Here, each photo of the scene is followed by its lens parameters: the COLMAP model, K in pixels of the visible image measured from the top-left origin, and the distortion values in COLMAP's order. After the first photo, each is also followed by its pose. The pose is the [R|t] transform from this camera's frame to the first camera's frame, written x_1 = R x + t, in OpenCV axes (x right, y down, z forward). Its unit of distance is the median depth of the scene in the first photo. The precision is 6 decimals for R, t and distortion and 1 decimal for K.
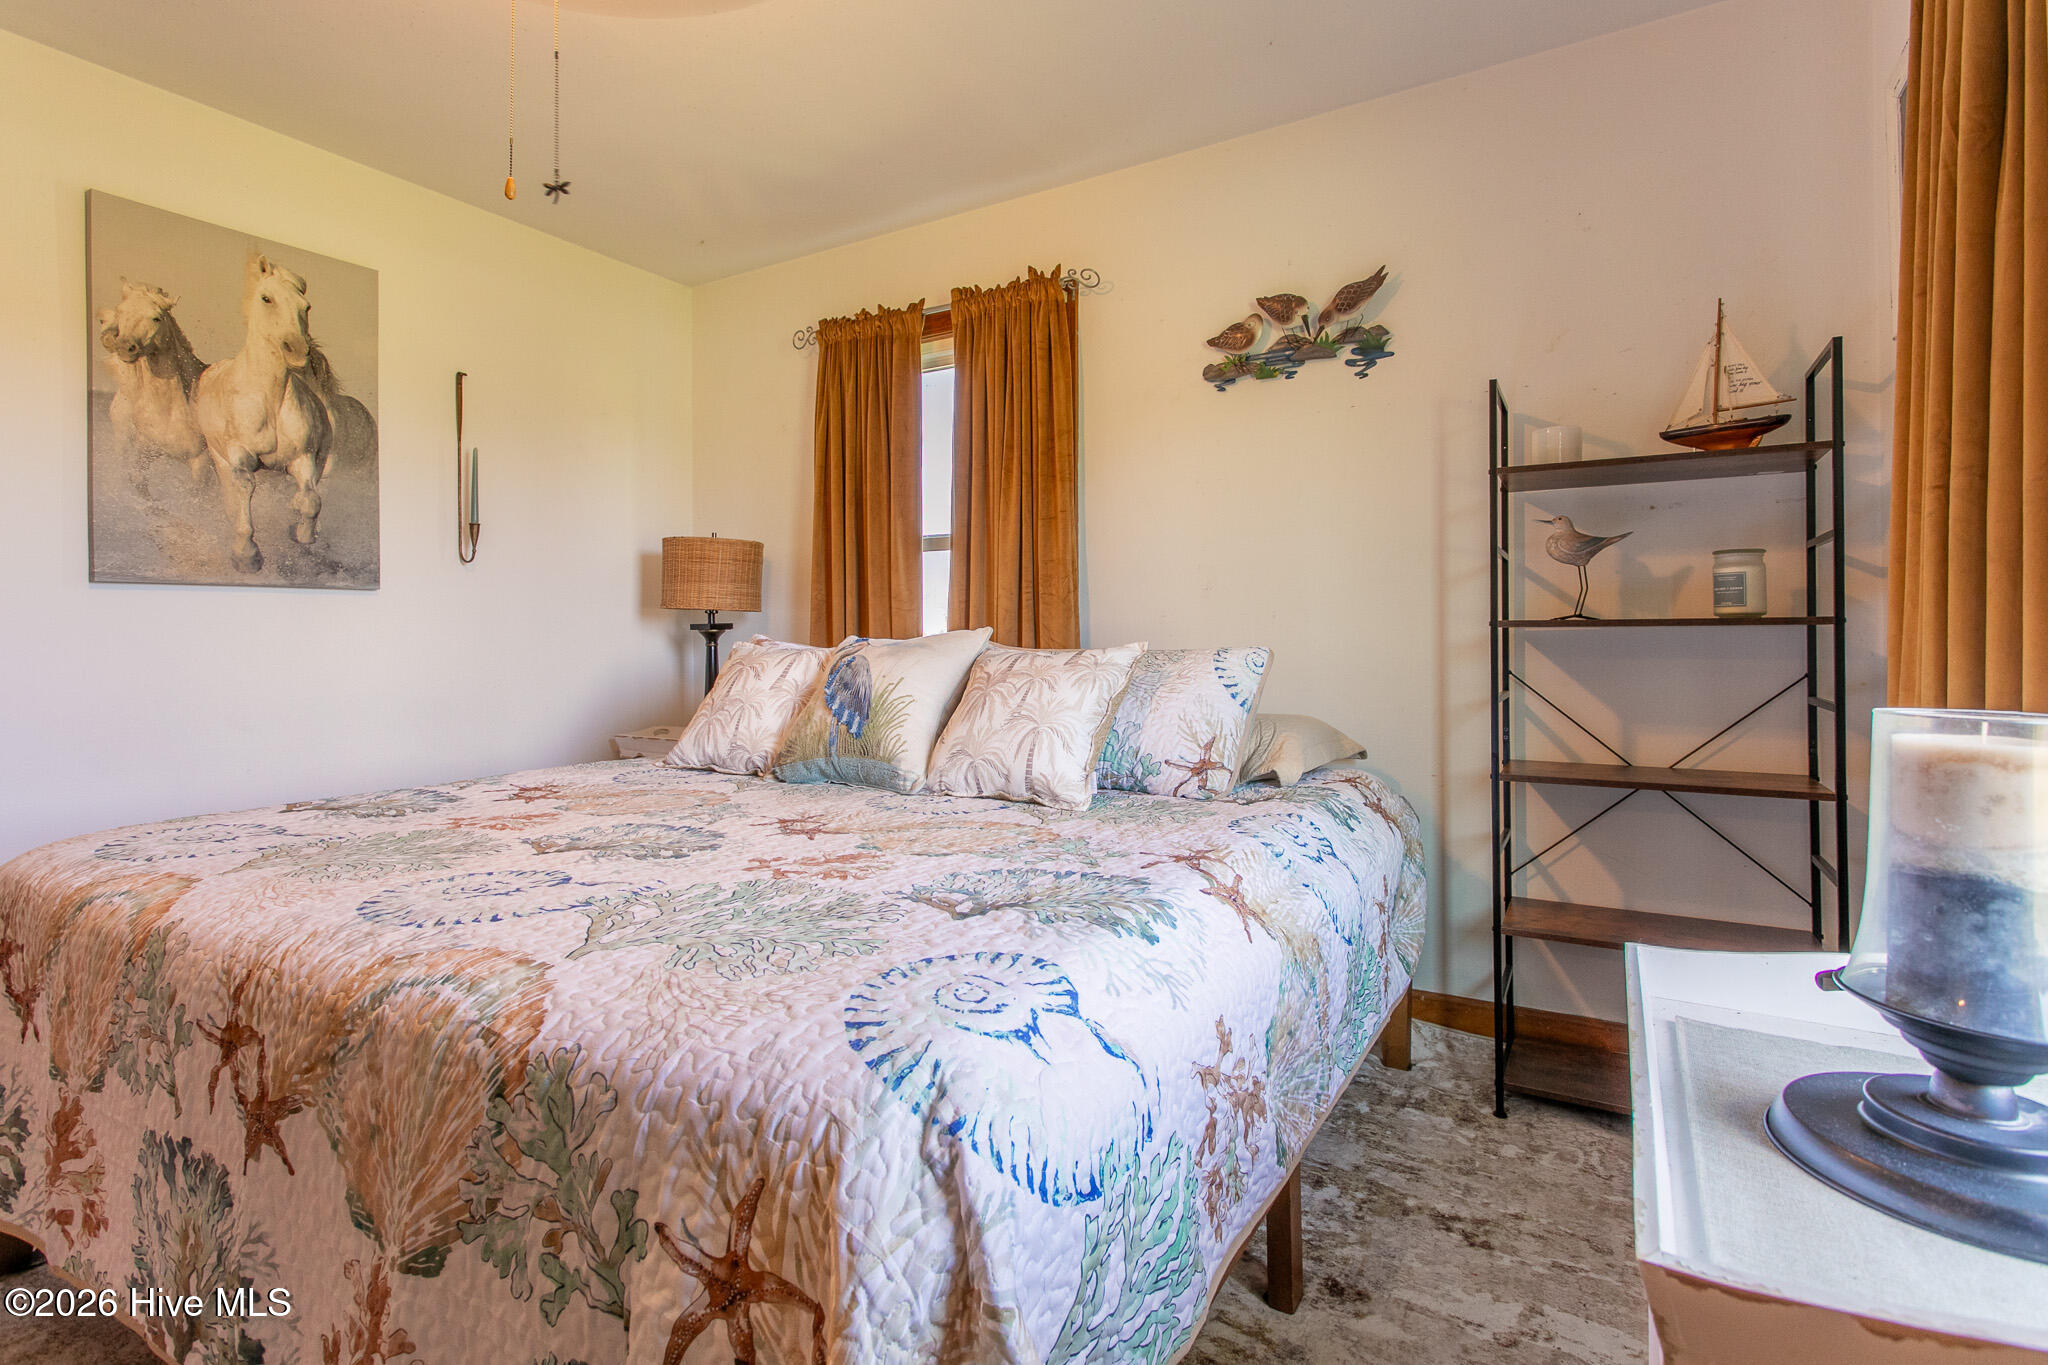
lens RADIAL K [[1019.3, 0, 1028.6], [0, 1019.3, 673.5], [0, 0, 1]] dist [-0.006621, 0.003939]
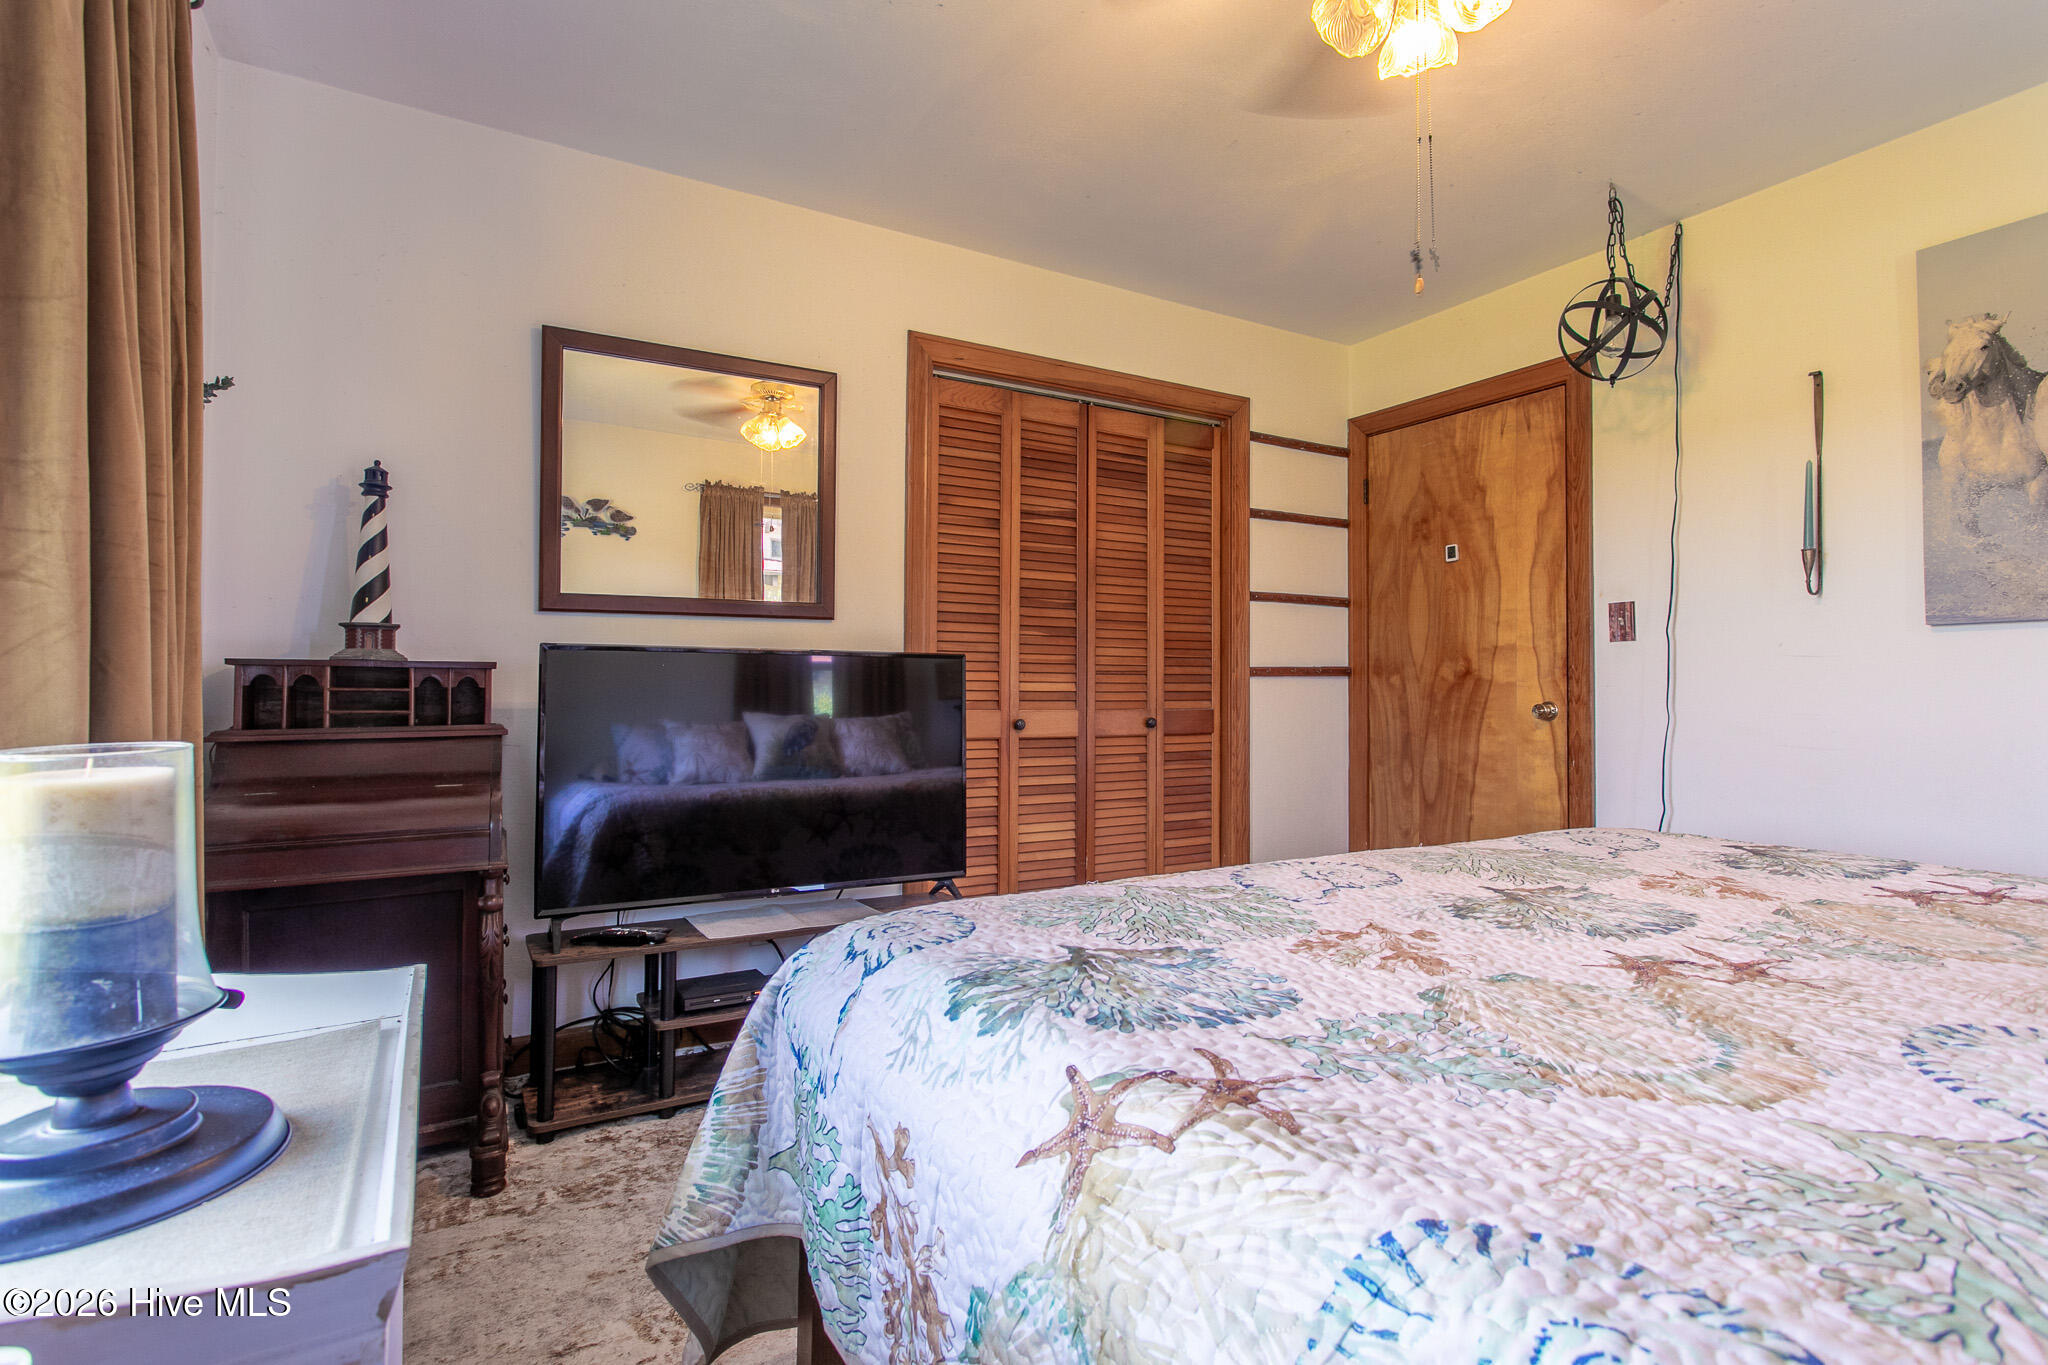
lens RADIAL K [[1019.3, 0, 1032.8], [0, 1019.3, 680.5], [0, 0, 1]] dist [-0.006621, 0.003939]
pose [[-0.500612, 0.006229, -0.865650, 0.423563], [-0.026497, 0.999395, 0.022514, -0.032830], [0.865266, 0.034208, -0.500144, 0.717989]]
